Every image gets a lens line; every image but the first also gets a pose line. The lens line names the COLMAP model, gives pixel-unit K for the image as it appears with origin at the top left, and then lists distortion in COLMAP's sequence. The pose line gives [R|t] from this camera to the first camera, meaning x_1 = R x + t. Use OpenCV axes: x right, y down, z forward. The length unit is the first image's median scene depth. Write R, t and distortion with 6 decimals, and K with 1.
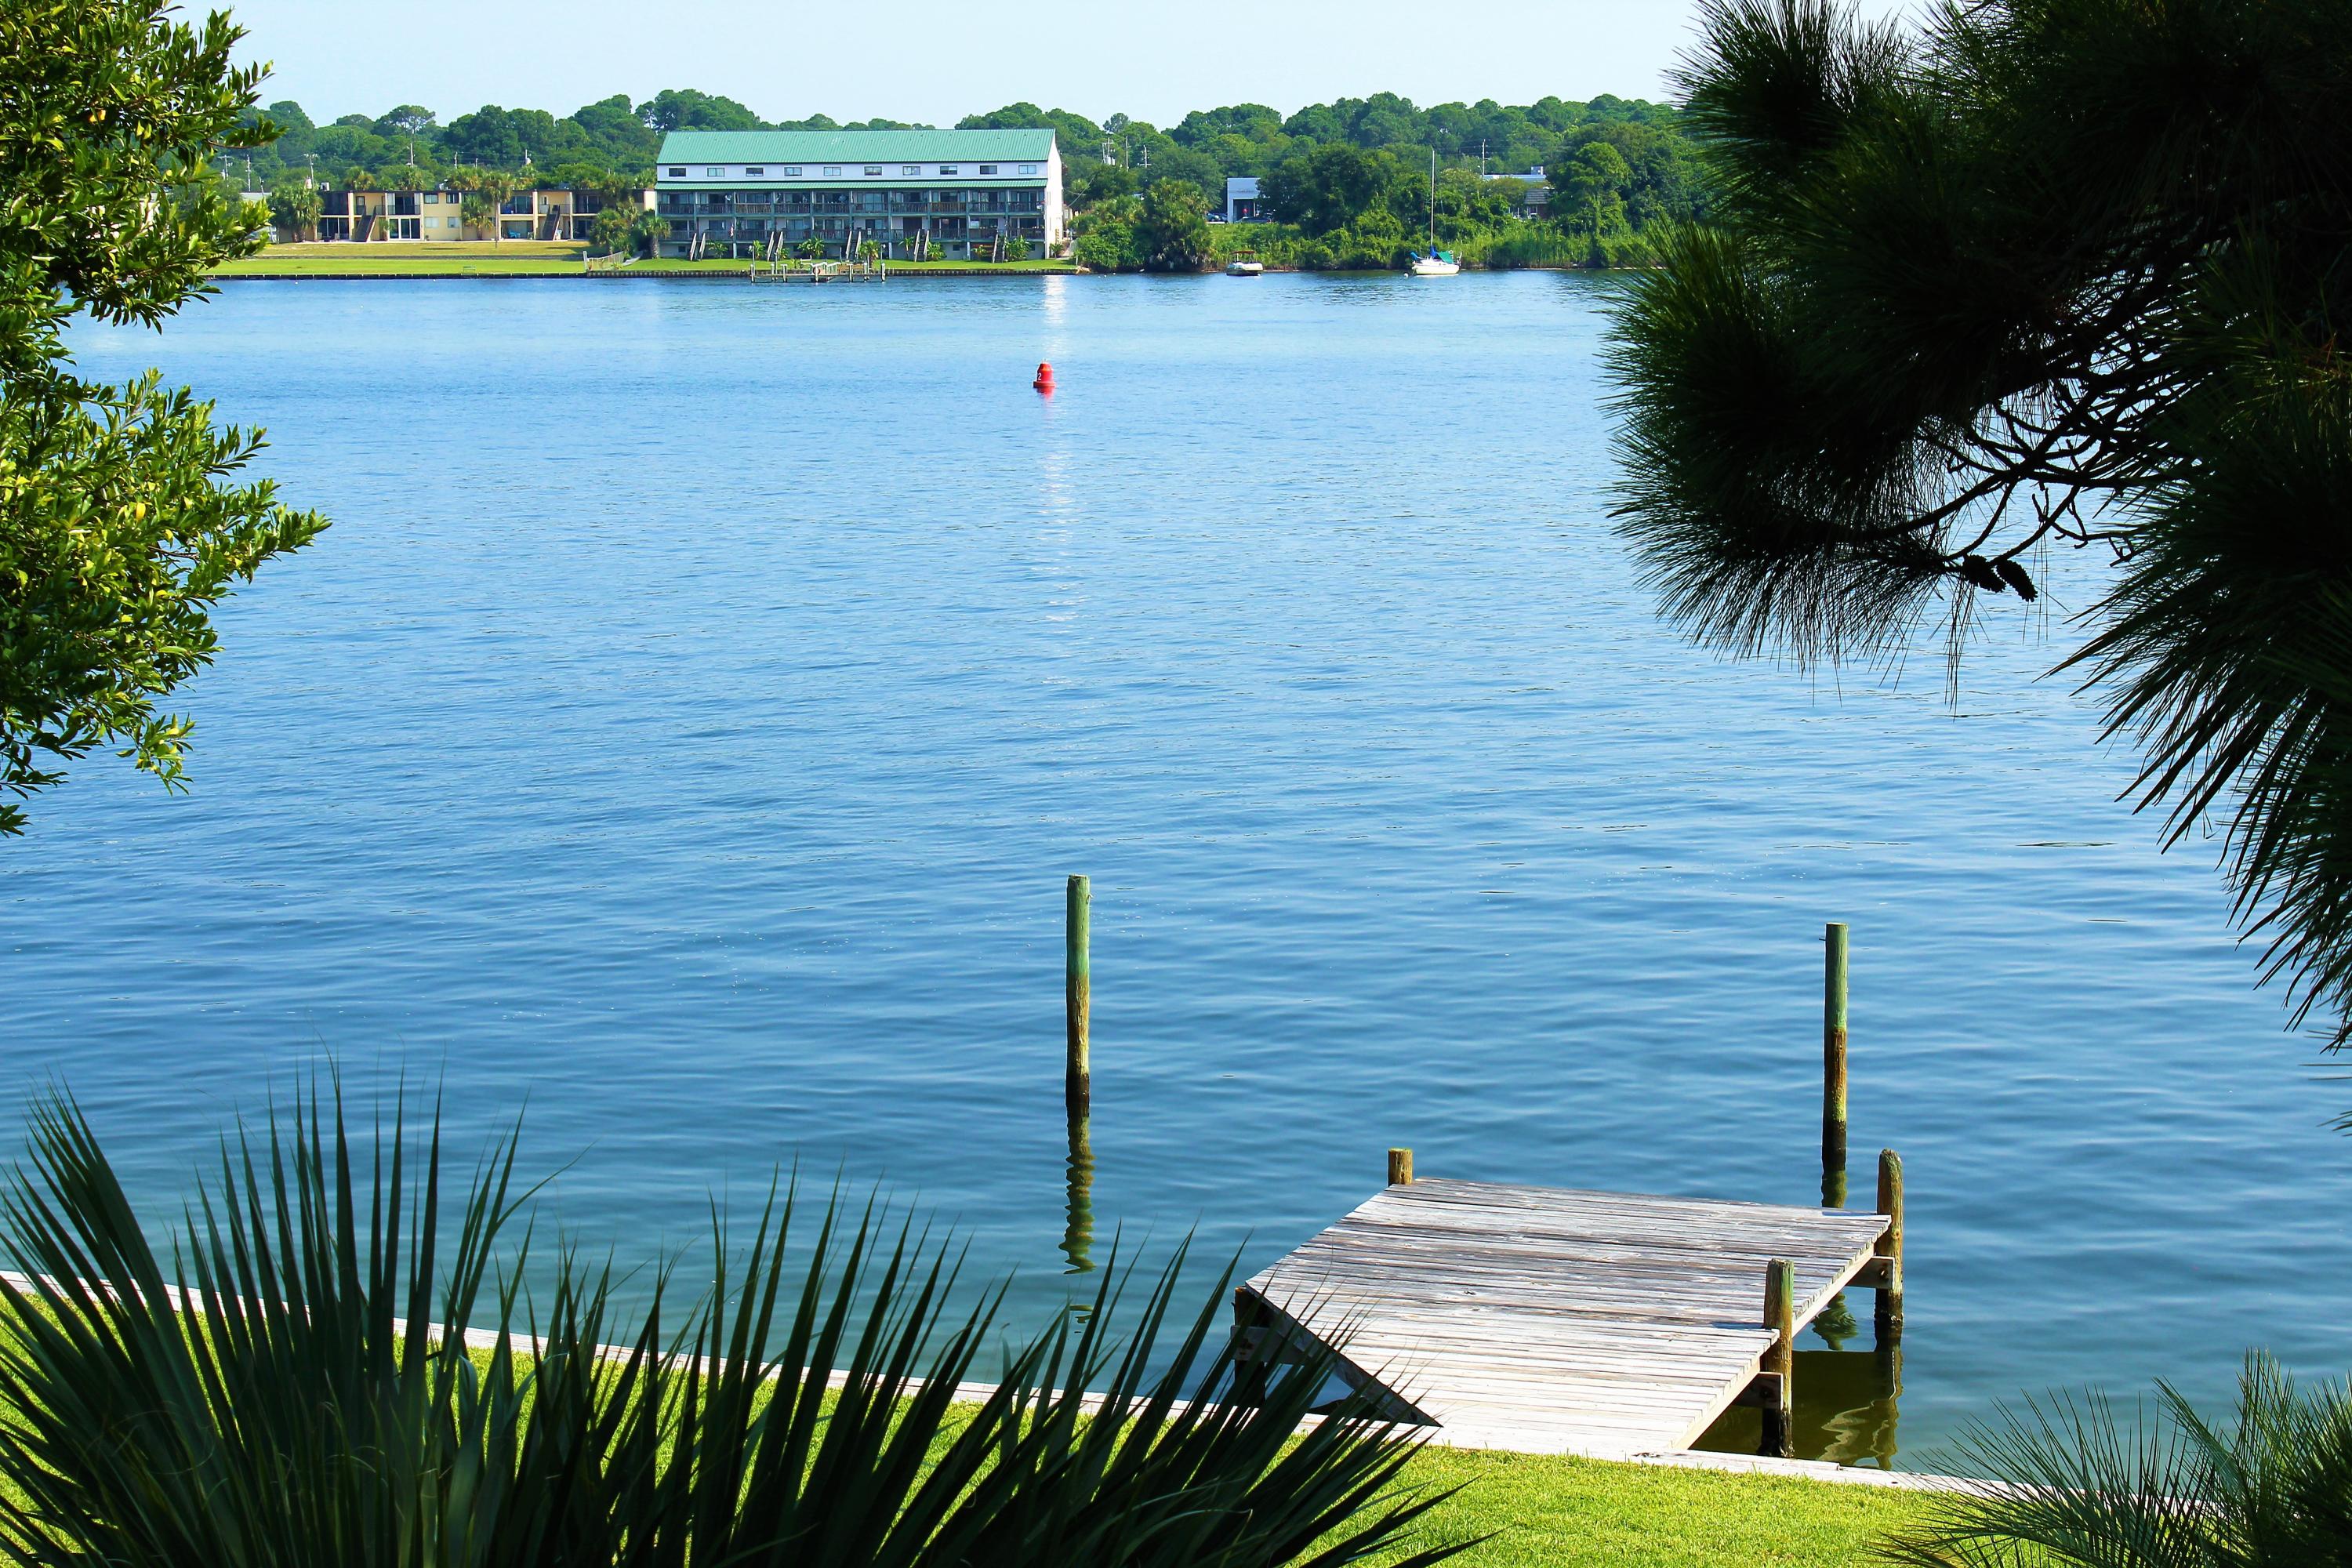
lens RADIAL K [[4513.9, 0, 1176.0], [0, 4513.9, 784.0], [0, 0, 1]] dist [0.051576, 0.126748]
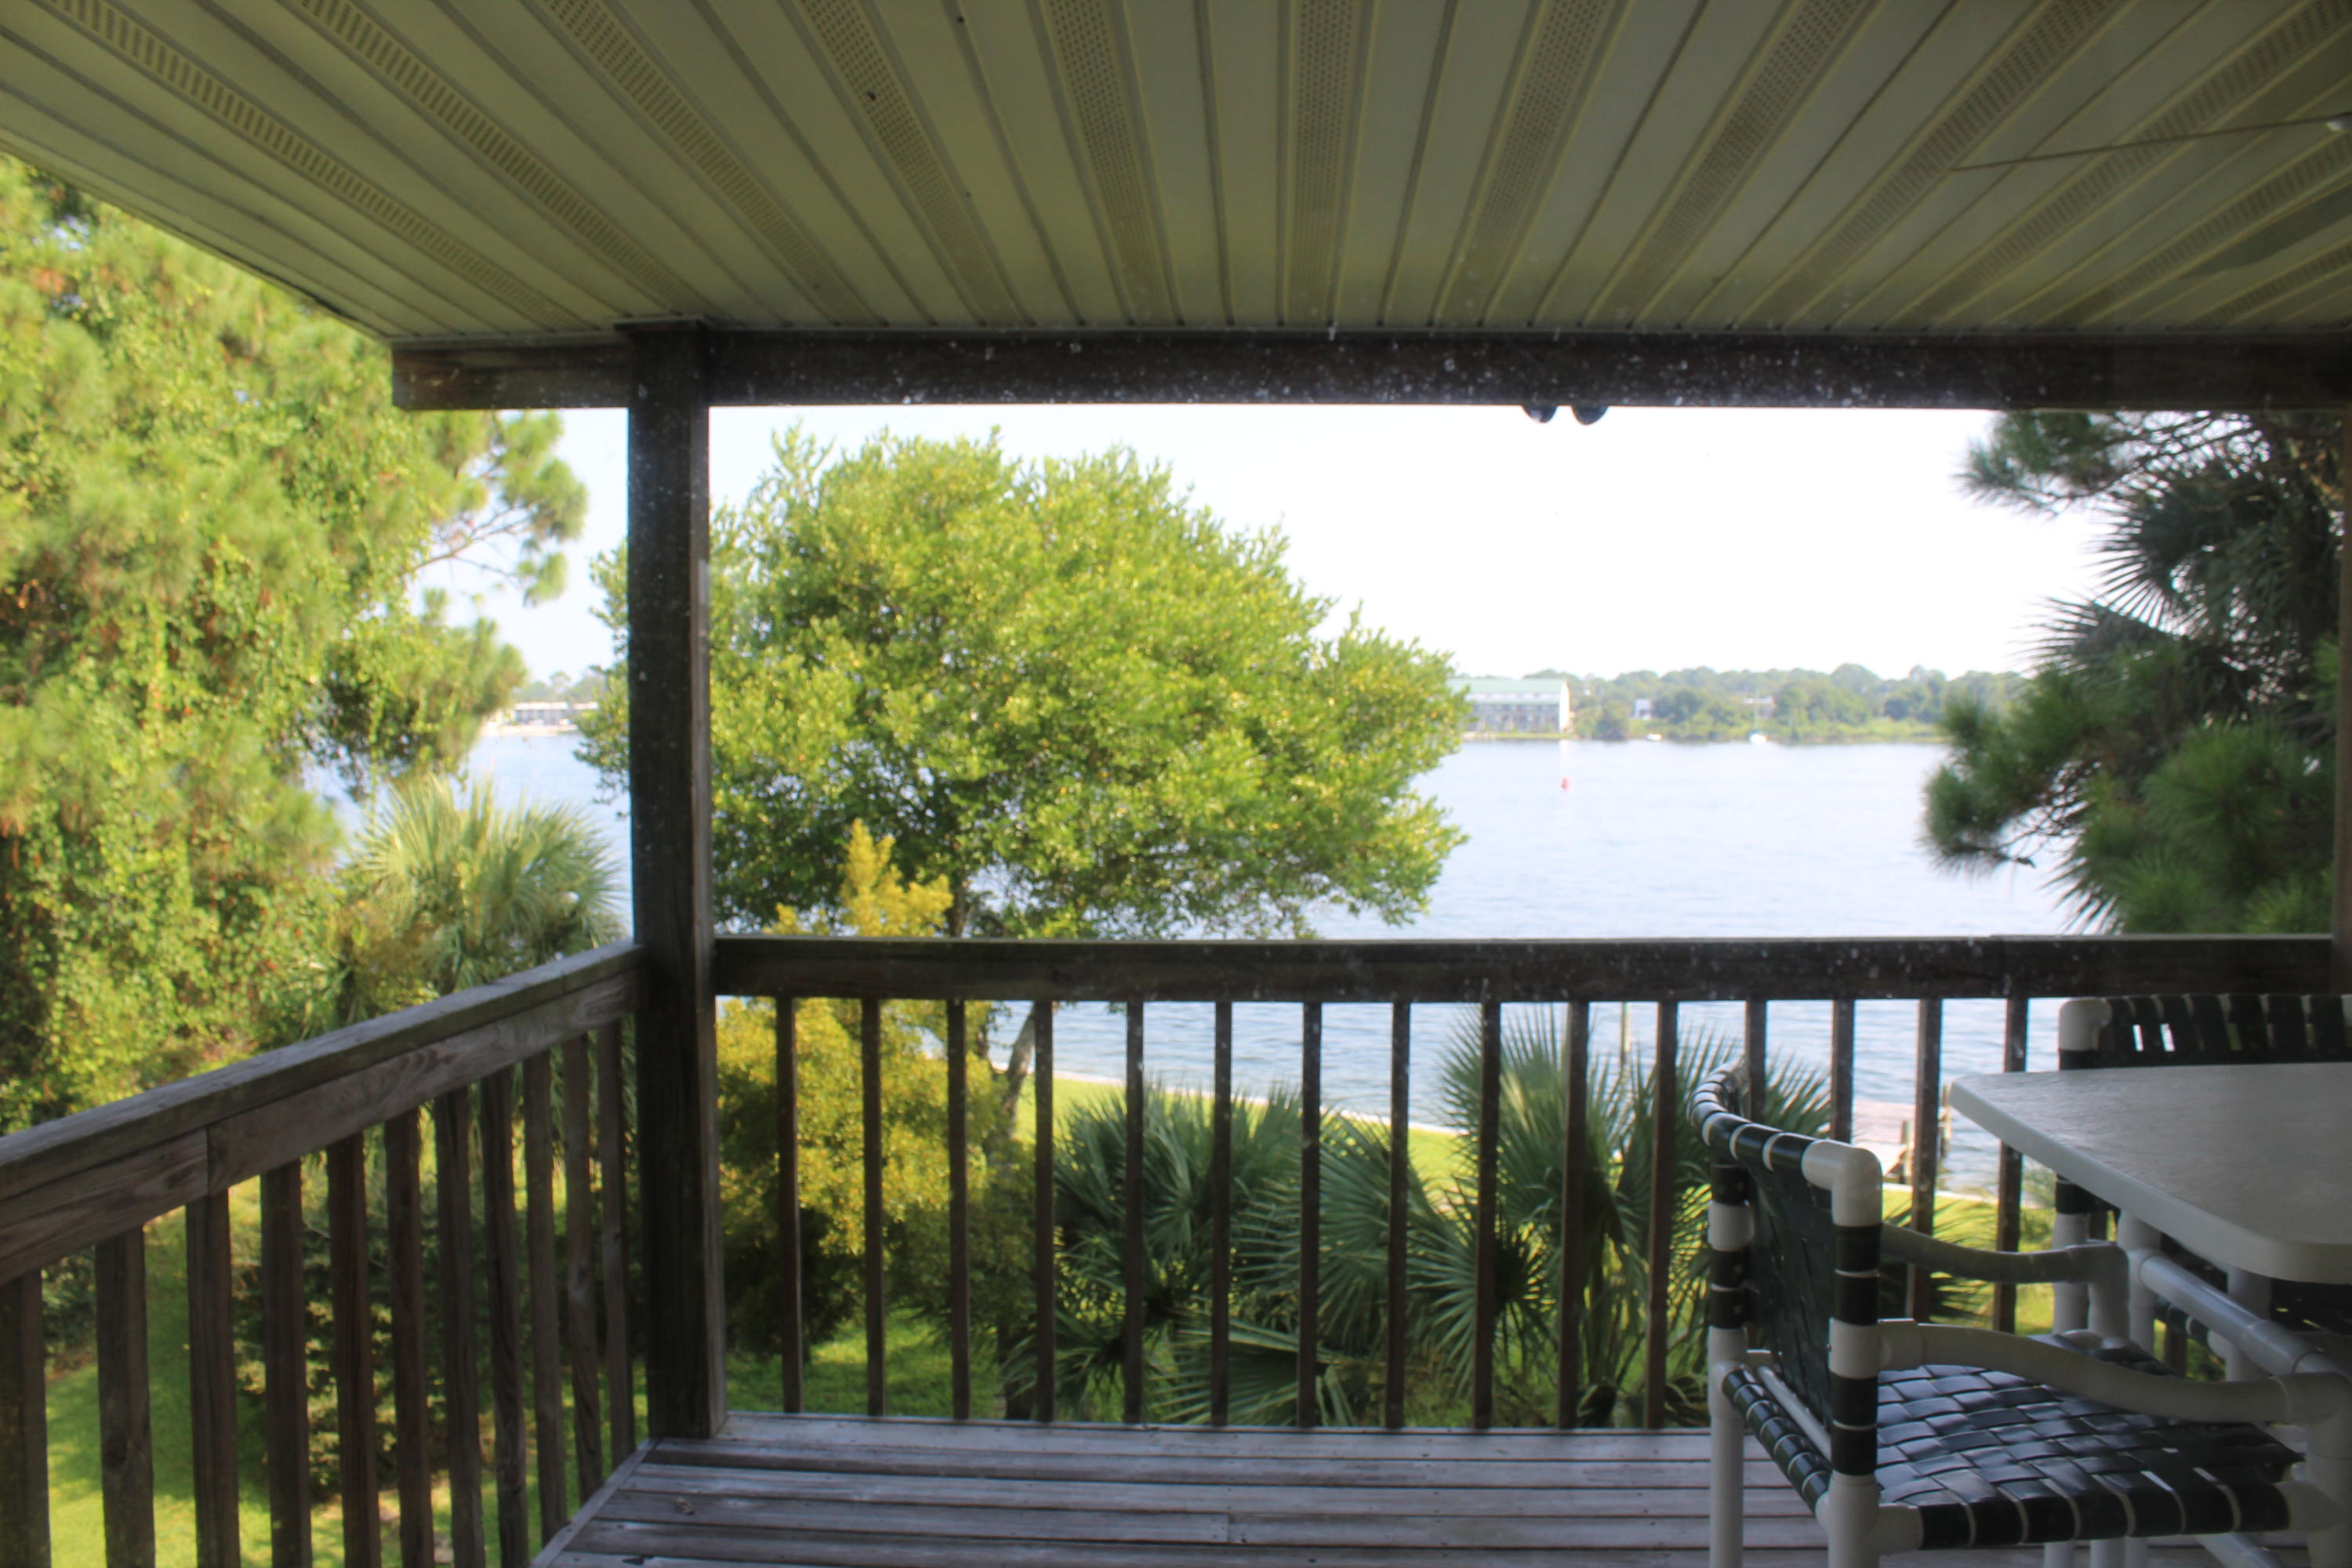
lens RADIAL K [[1947.9, 0, 1176.0], [0, 1947.9, 784.0], [0, 0, 1]] dist [-0.156581, 0.129121]
pose [[0.977561, 0.016492, -0.210004, -0.106969], [-0.034554, 0.995981, -0.082631, 0.026649], [0.207797, 0.088033, 0.974202, -0.397962]]
